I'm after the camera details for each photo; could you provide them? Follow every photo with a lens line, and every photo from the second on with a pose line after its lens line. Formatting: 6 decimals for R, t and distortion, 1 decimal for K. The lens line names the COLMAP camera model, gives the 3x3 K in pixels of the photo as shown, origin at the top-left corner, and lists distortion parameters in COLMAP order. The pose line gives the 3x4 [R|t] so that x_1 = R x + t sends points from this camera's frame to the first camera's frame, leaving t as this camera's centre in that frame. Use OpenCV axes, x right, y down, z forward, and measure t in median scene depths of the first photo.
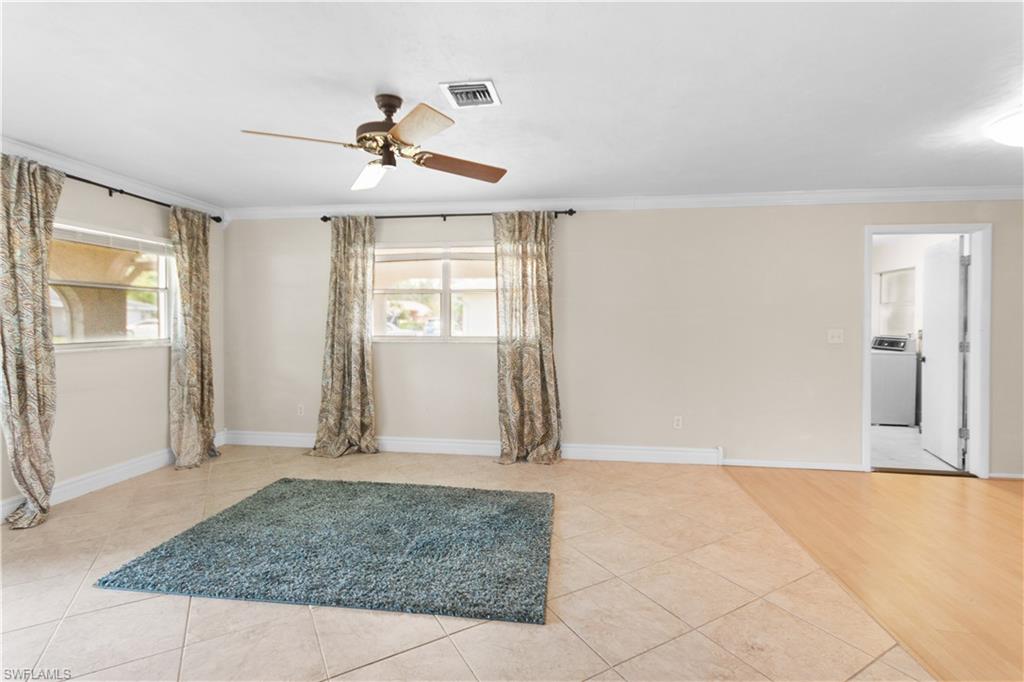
lens RADIAL K [[473.4, 0, 509.9], [0, 473.4, 334.2], [0, 0, 1]] dist [0.003095, -0.000035]
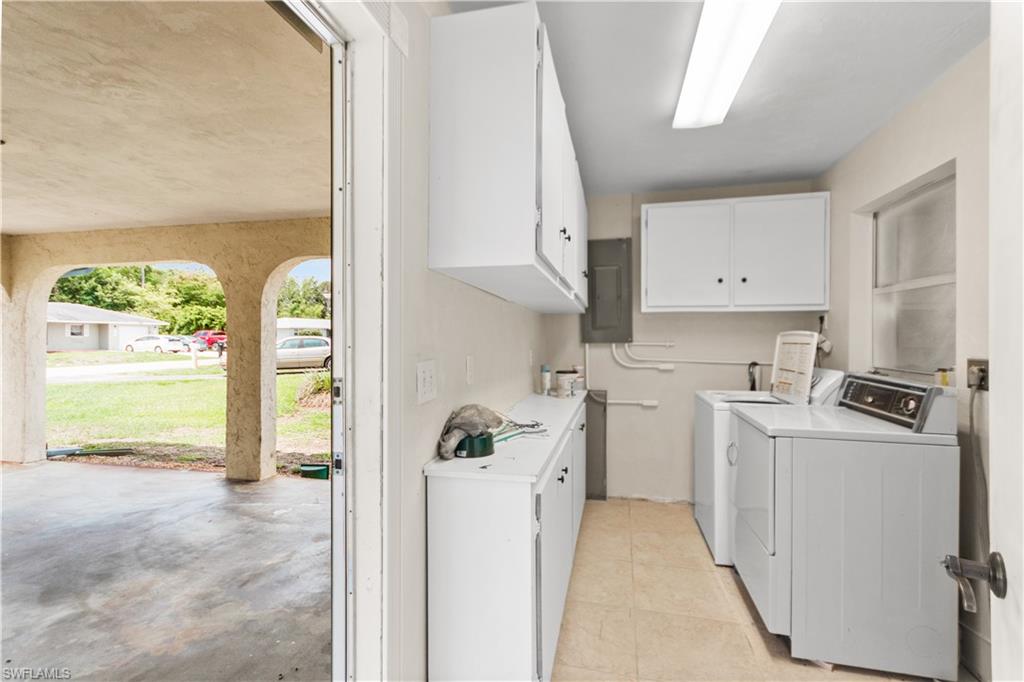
lens RADIAL K [[473.4, 0, 510.3], [0, 473.4, 340.0], [0, 0, 1]] dist [0.003095, -0.000035]
pose [[0.995232, -0.001017, -0.097534, 0.578256], [-0.000811, 0.999825, -0.018703, -0.014835], [0.097536, 0.018693, 0.995056, 0.645038]]
